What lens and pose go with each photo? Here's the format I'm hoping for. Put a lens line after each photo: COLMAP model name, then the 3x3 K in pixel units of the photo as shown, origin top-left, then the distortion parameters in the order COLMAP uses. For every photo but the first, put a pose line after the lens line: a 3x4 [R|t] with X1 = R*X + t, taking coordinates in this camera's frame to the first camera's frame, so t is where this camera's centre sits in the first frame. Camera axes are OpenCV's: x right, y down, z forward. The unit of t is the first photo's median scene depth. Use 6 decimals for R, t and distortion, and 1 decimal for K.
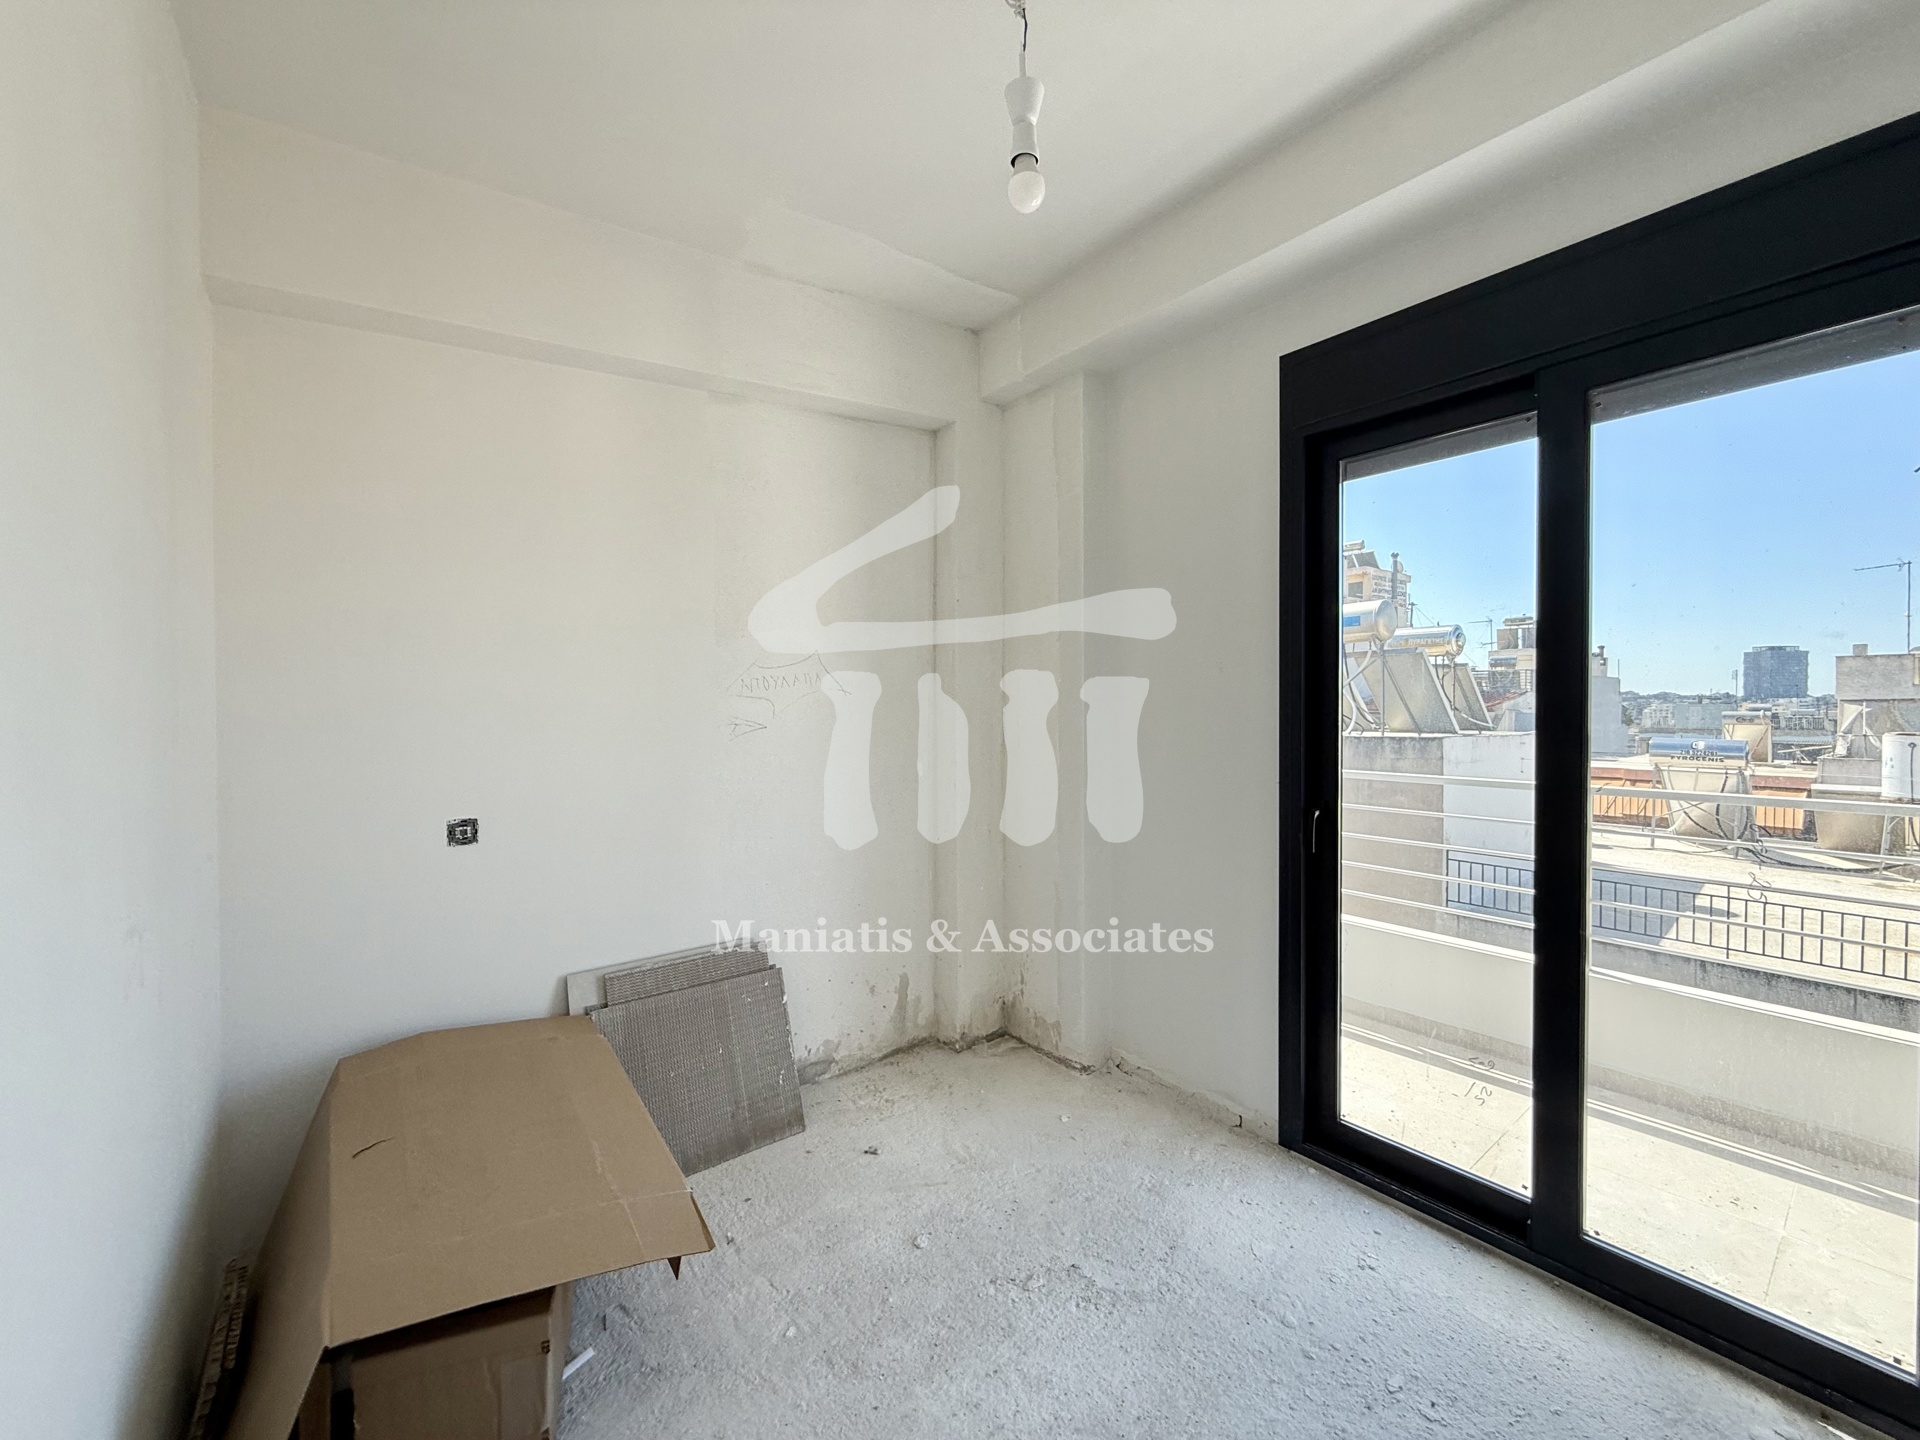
lens RADIAL K [[770.4, 0, 957.4], [0, 770.4, 716.3], [0, 0, 1]] dist [0.000471, 0.000495]
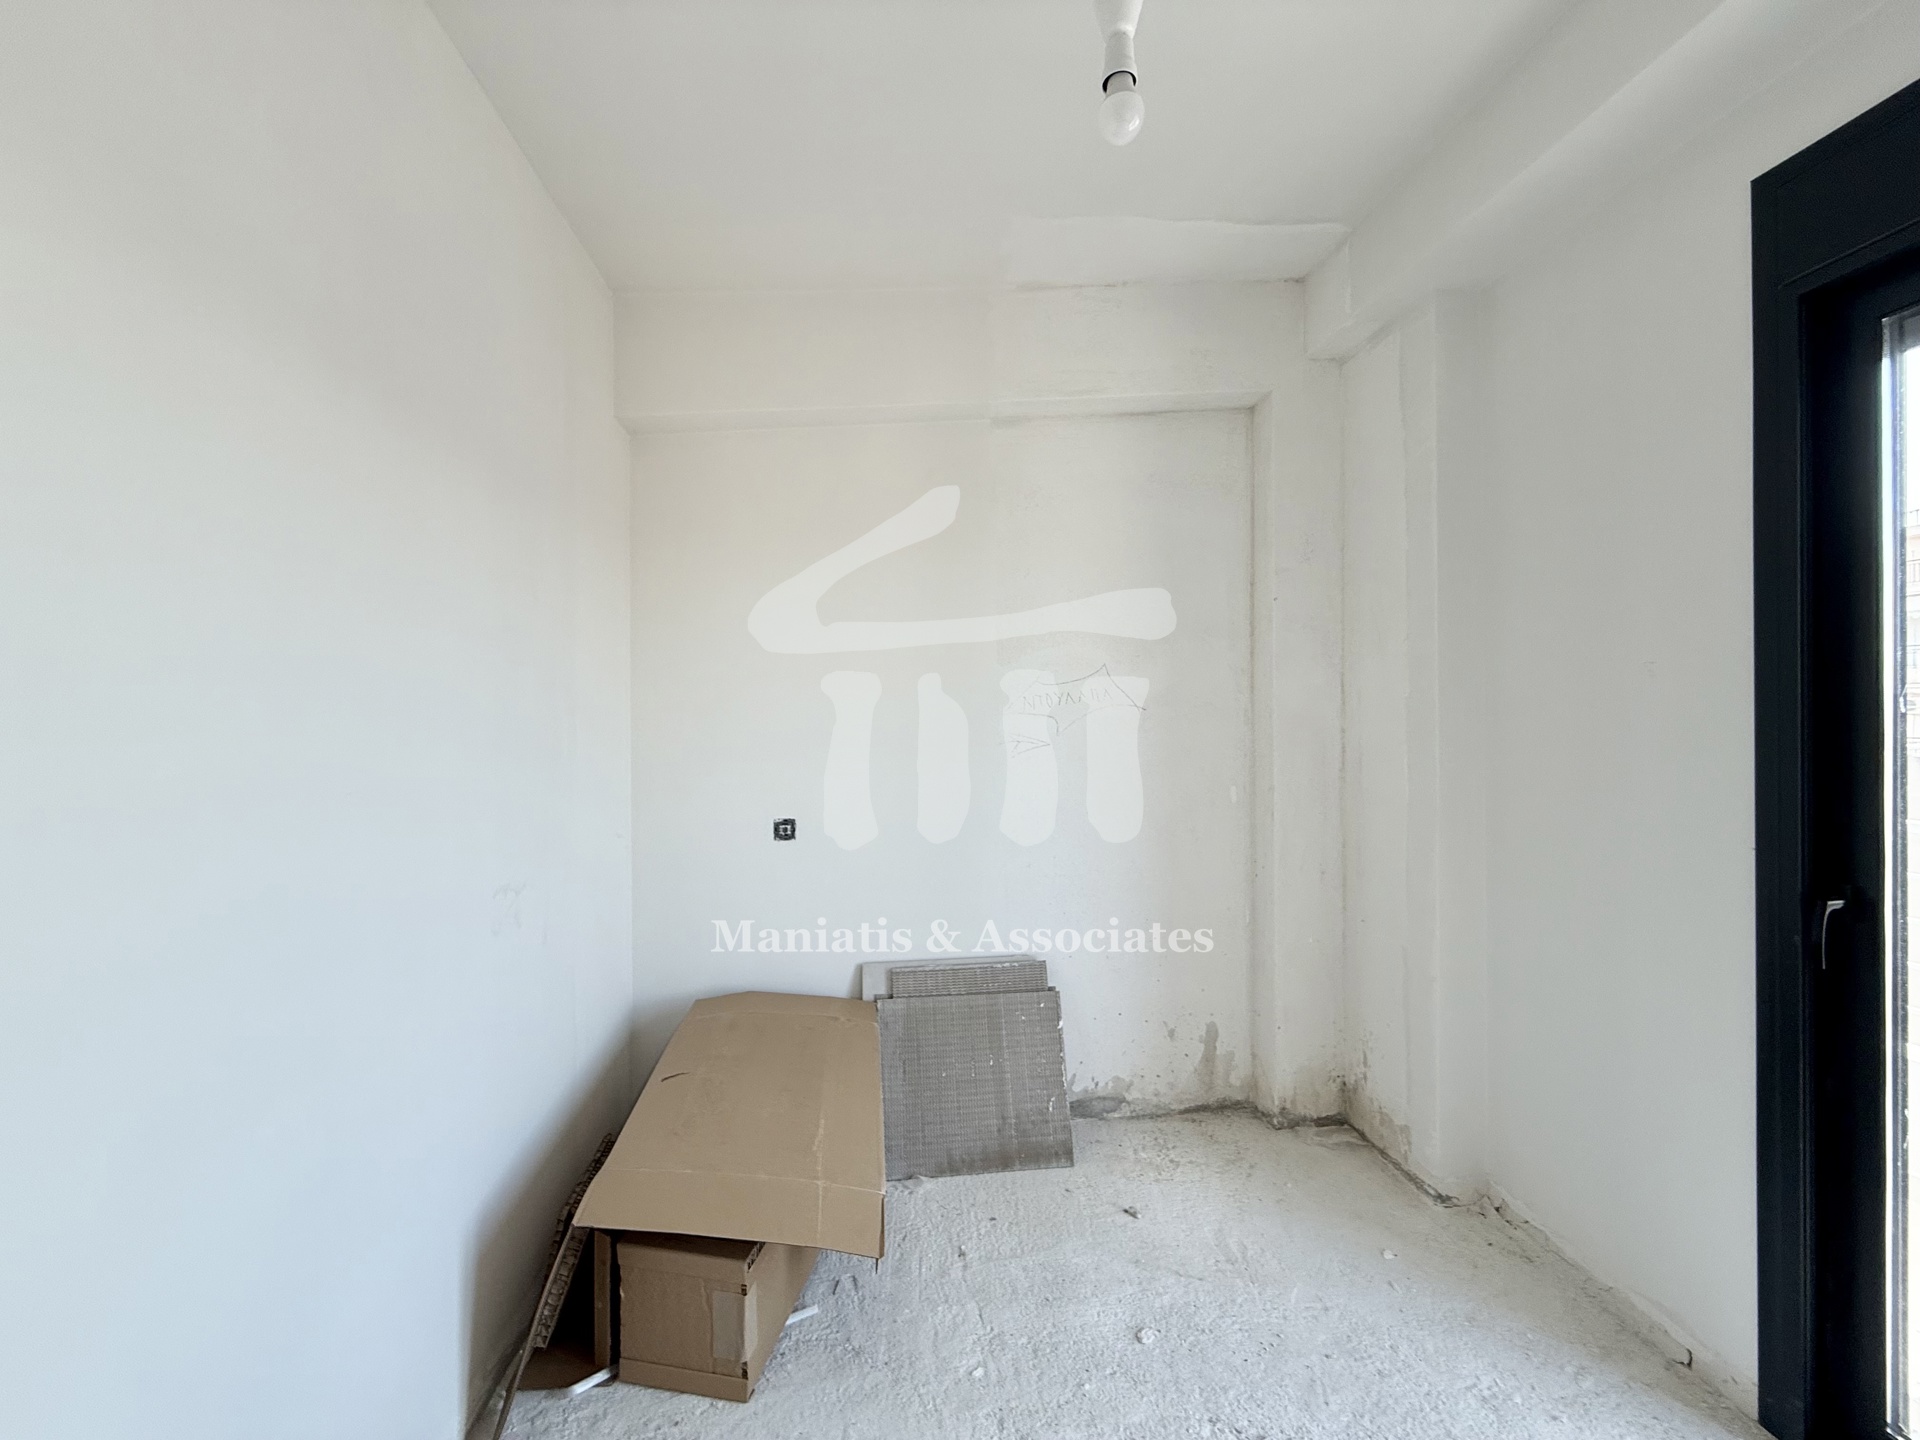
lens RADIAL K [[770.4, 0, 977.5], [0, 770.4, 716.7], [0, 0, 1]] dist [0.000471, 0.000495]
pose [[0.845991, 0.001013, -0.533196, 0.208939], [-0.003920, 0.999983, -0.004319, -0.018286], [0.533182, 0.005744, 0.845981, 0.117712]]
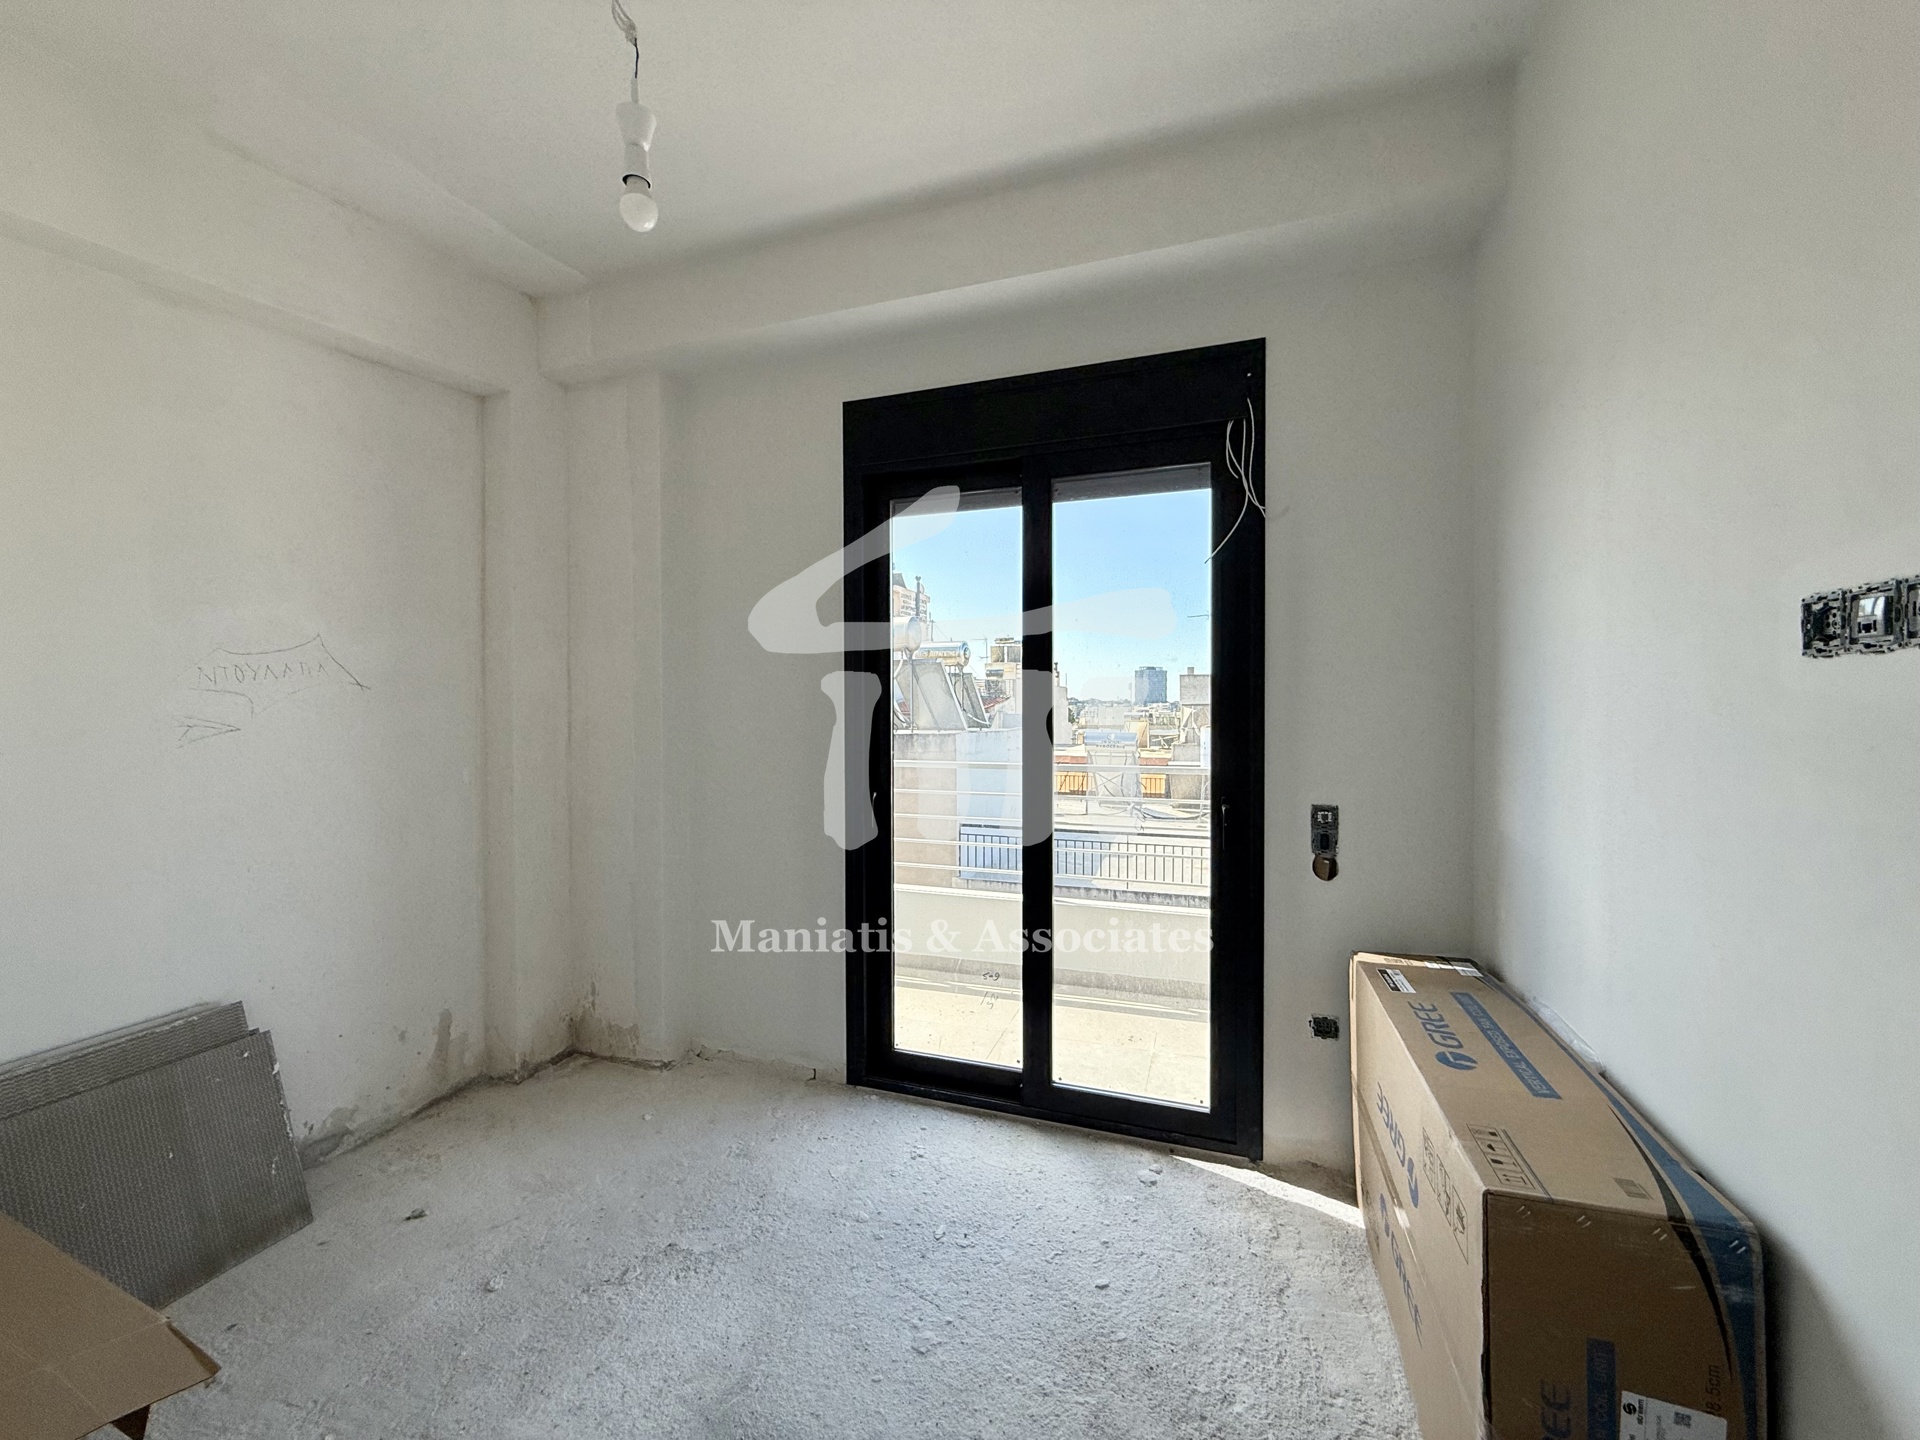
lens RADIAL K [[770.4, 0, 966.1], [0, 770.4, 716.8], [0, 0, 1]] dist [0.000471, 0.000495]
pose [[0.836926, -0.005877, 0.547284, -0.061139], [0.007382, 0.999973, -0.000551, 0.007398], [-0.547266, 0.004501, 0.836947, -0.065404]]
